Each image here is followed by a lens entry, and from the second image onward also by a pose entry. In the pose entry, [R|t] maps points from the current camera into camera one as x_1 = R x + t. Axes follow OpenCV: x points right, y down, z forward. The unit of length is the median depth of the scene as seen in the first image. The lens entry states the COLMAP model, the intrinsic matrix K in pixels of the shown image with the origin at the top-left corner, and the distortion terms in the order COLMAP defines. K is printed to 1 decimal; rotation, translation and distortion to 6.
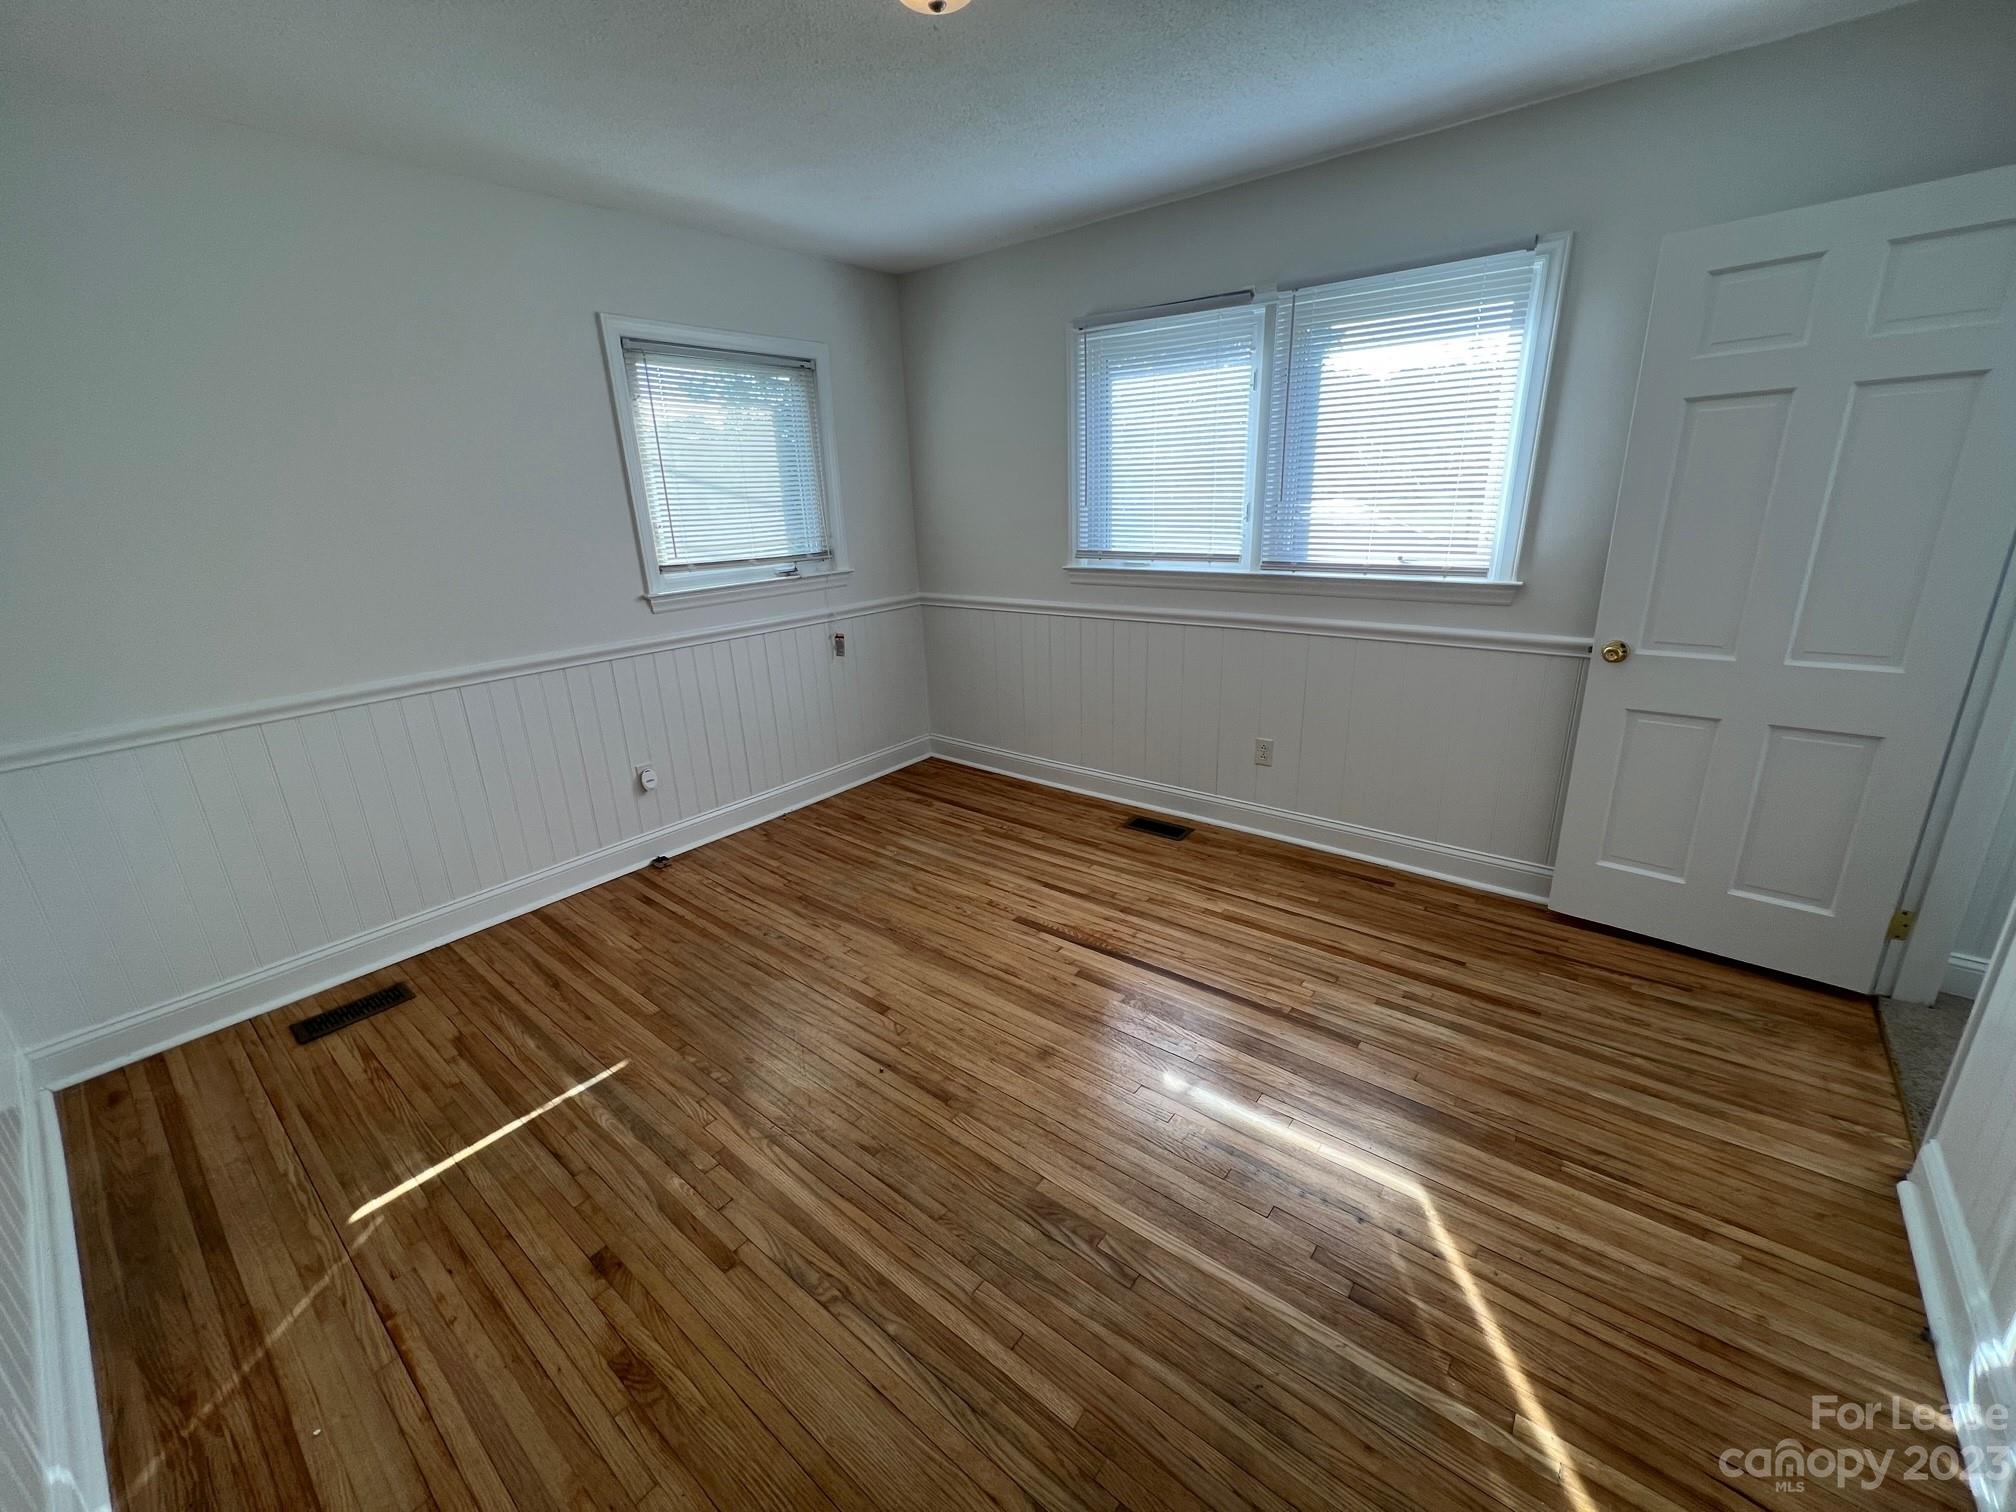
lens RADIAL K [[810.1, 0, 1008.4], [0, 810.1, 748.1], [0, 0, 1]] dist [0.000711, 0.000084]
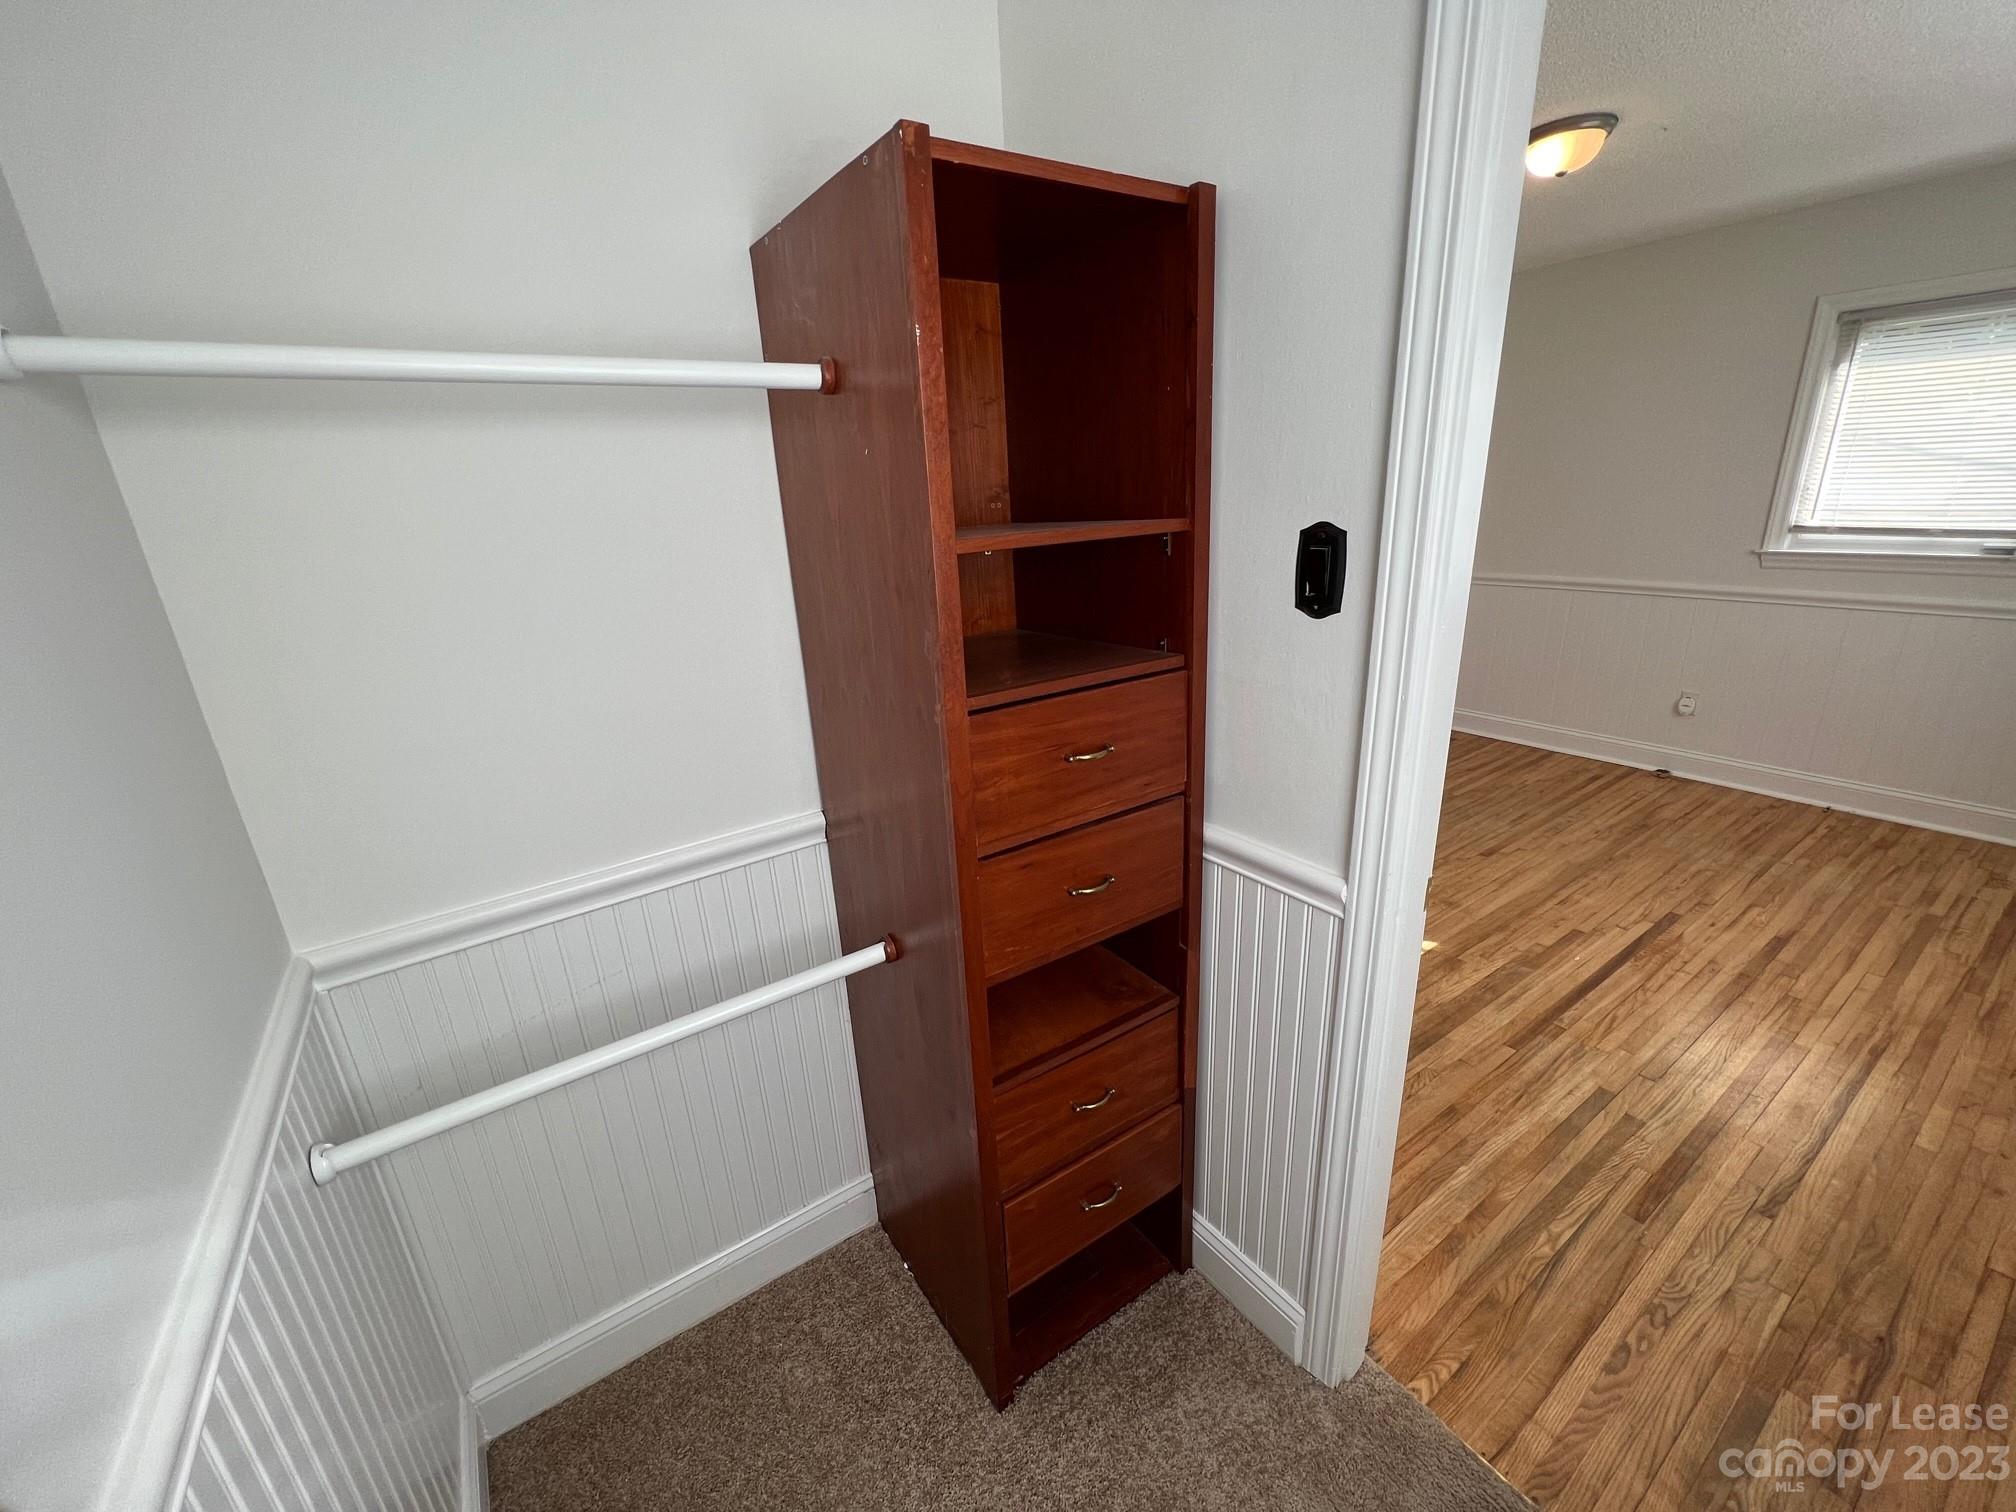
lens RADIAL K [[810.1, 0, 1010.9], [0, 810.1, 755.8], [0, 0, 1]] dist [0.000711, 0.000084]
pose [[-0.280396, 0.347202, -0.894890, 1.163522], [-0.238193, 0.877962, 0.415267, -0.193781], [0.929861, 0.329596, -0.163476, 0.381003]]
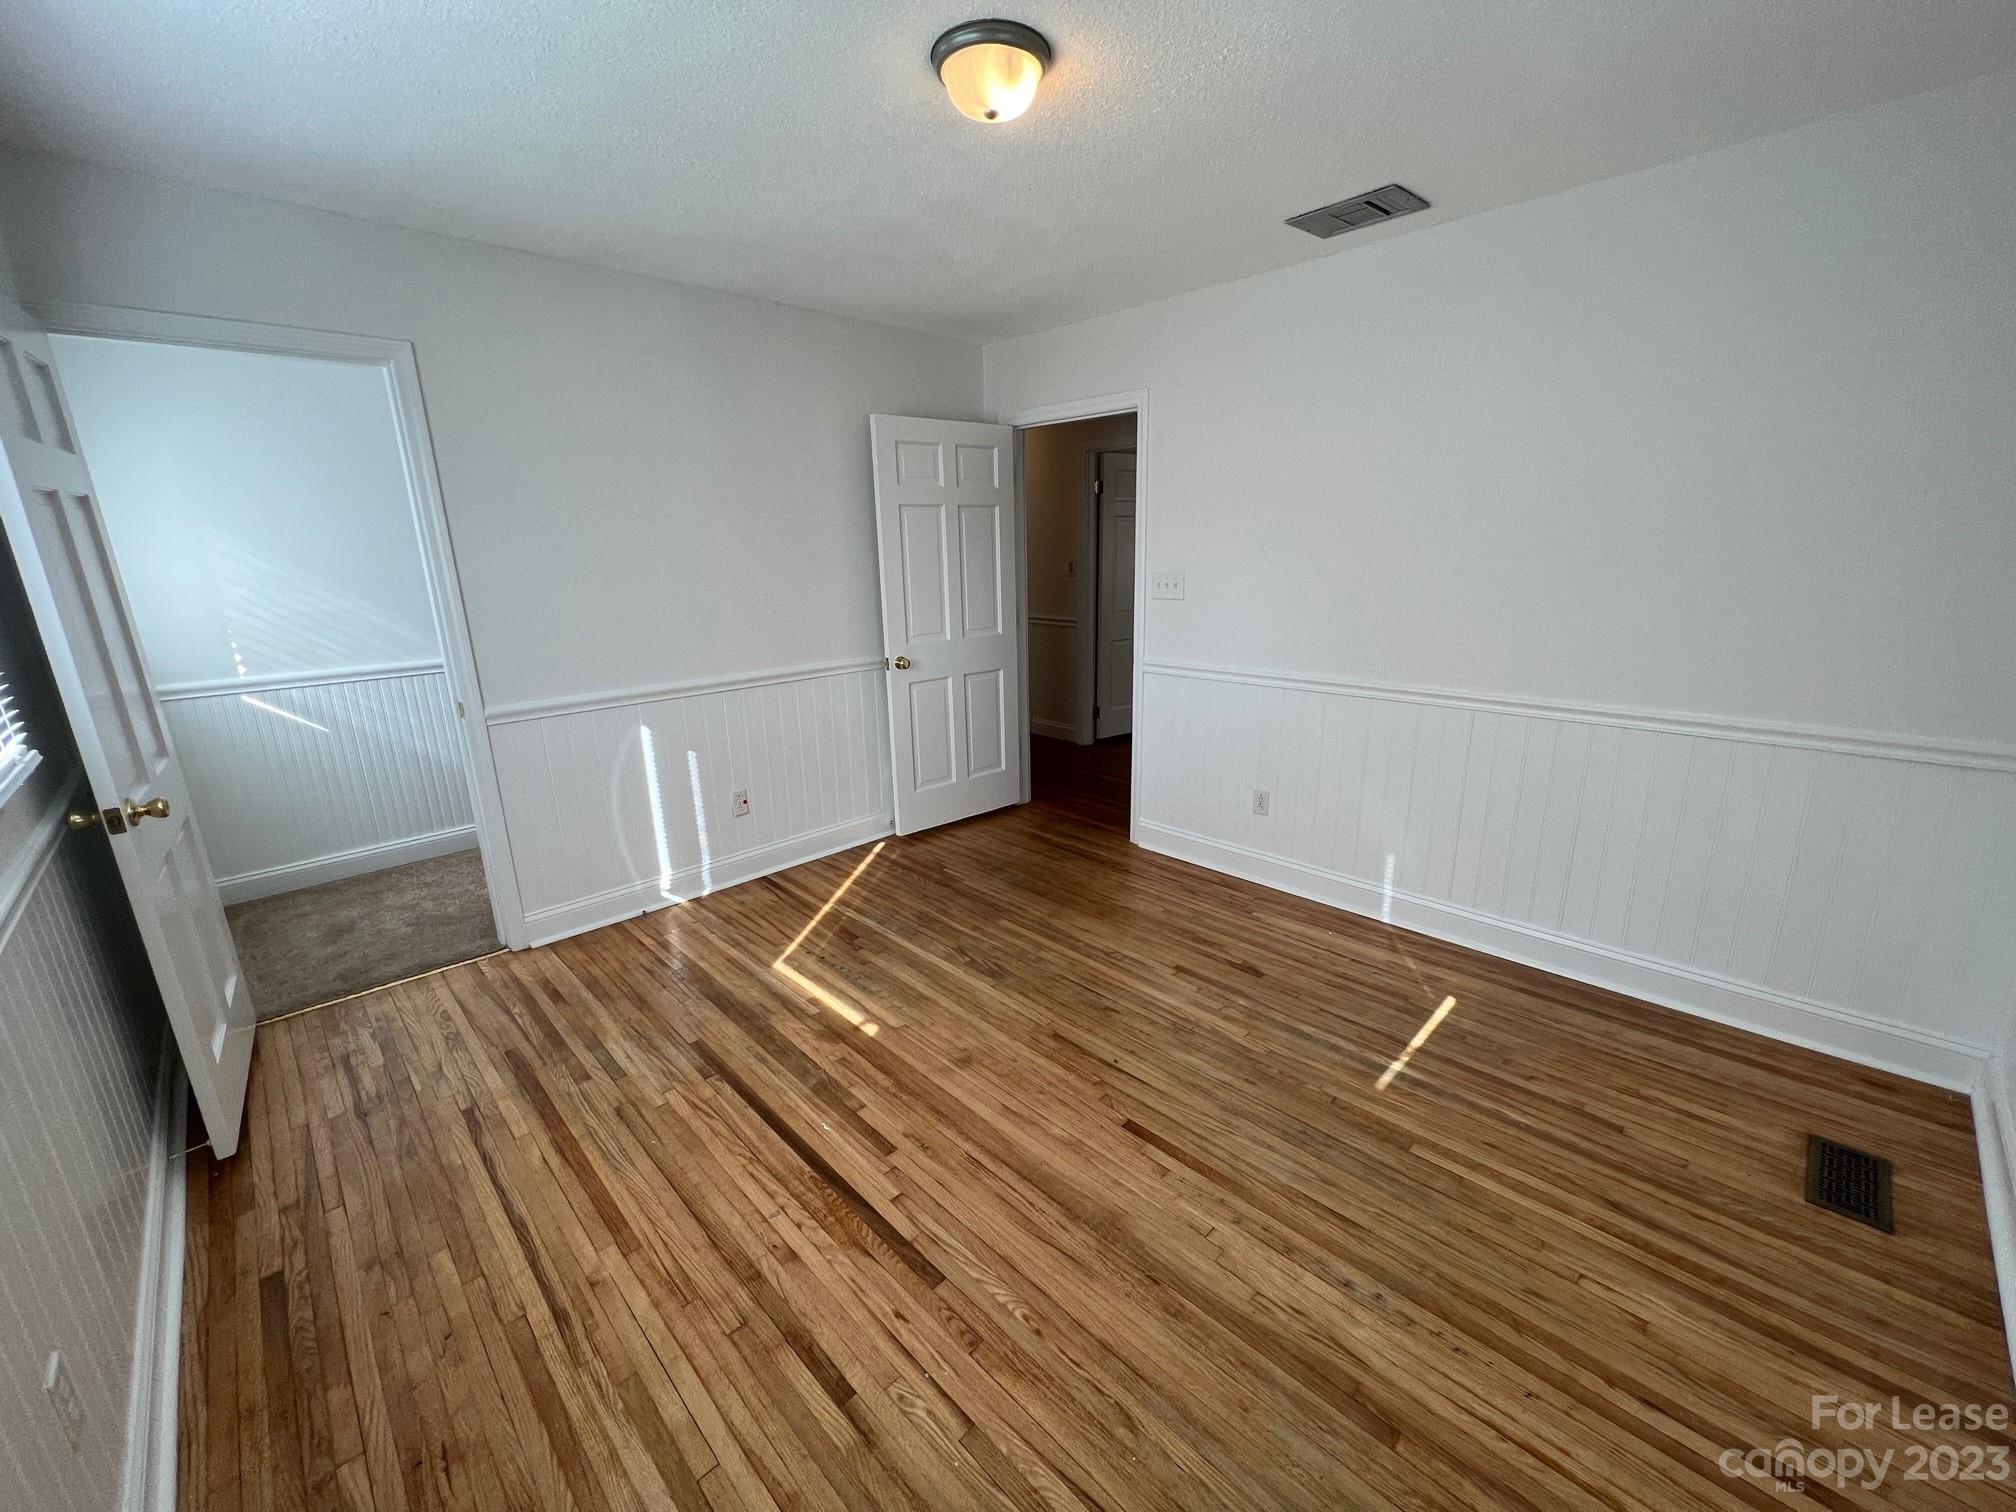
lens RADIAL K [[810.1, 0, 1004.1], [0, 810.1, 760.5], [0, 0, 1]] dist [0.000711, 0.000084]
pose [[-0.990526, 0.022969, 0.135388, -0.135977], [0.092862, 0.838346, 0.537170, -0.449066], [-0.101164, 0.544654, -0.832537, 1.406634]]
